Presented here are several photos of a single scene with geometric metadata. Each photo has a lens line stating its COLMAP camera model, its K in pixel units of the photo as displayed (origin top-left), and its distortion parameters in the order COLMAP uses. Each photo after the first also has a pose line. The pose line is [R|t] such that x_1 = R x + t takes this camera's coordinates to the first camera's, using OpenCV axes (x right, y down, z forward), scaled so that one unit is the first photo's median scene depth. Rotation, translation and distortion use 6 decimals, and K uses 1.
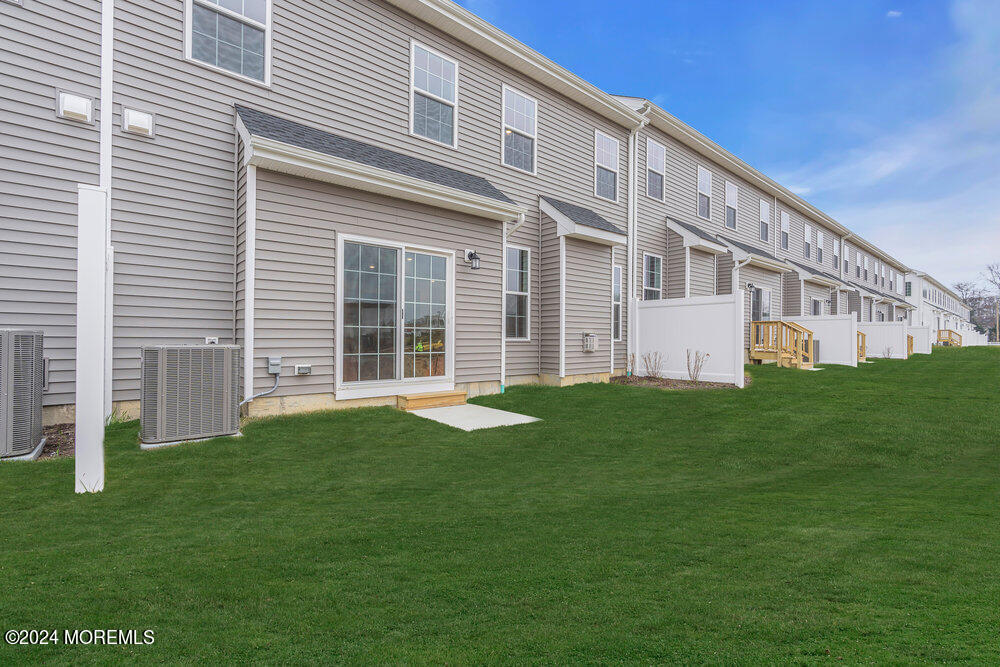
lens RADIAL K [[461.7, 0, 500.0], [0, 461.7, 333.5], [0, 0, 1]] dist [0.004483, 0.000386]
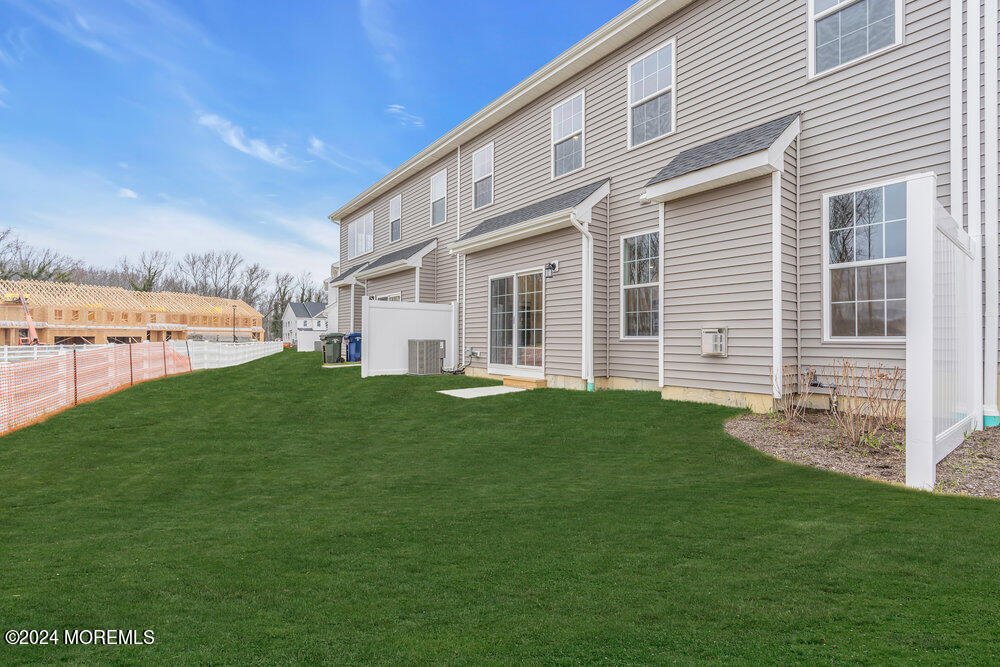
lens RADIAL K [[450.6, 0, 504.4], [0, 450.6, 335.0], [0, 0, 1]] dist [-0.012529, 0.004842]
pose [[-0.052815, -0.009936, -0.998555, 0.941638], [0.008691, 0.999908, -0.010410, 0.014355], [0.998566, -0.009228, -0.052724, 0.815109]]
